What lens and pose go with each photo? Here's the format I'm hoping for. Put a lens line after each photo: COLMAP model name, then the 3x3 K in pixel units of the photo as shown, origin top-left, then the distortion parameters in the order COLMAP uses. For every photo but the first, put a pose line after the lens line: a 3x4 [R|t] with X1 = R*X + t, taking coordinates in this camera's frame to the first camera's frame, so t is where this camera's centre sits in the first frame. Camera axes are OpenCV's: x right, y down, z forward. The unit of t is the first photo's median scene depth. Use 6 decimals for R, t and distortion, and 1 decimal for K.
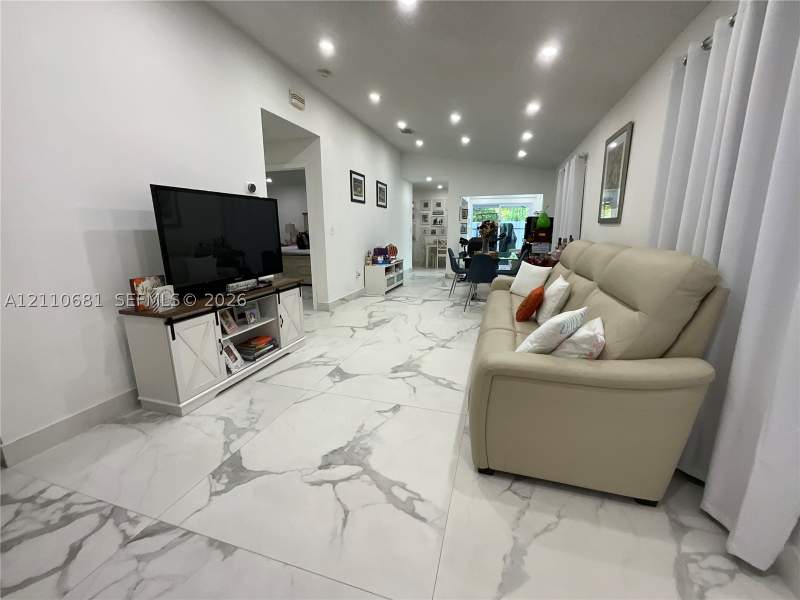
lens RADIAL K [[323.7, 0, 401.9], [0, 323.7, 298.1], [0, 0, 1]] dist [0.003020, -0.001943]
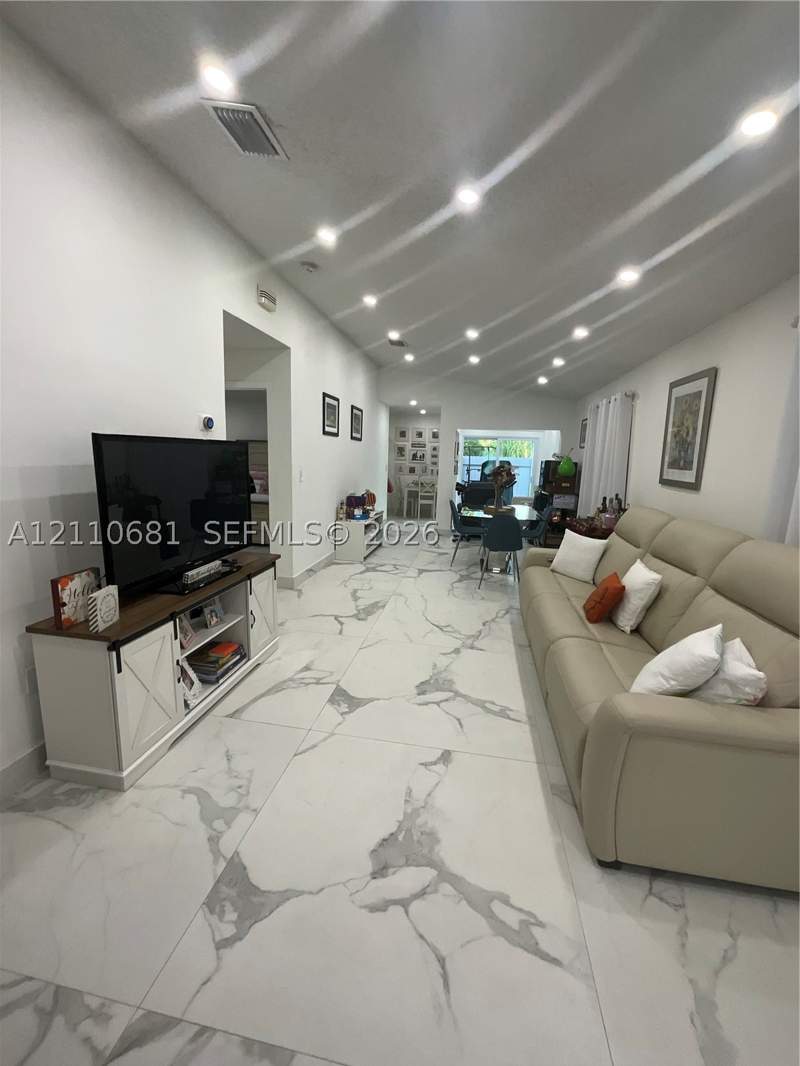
lens RADIAL K [[431.3, 0, 401.6], [0, 431.3, 531.3], [0, 0, 1]] dist [0.003020, -0.001943]
pose [[0.992067, 0.014764, 0.124836, -0.233697], [-0.010264, 0.999277, -0.036614, -0.112929], [-0.125287, 0.035042, 0.991502, 0.064421]]
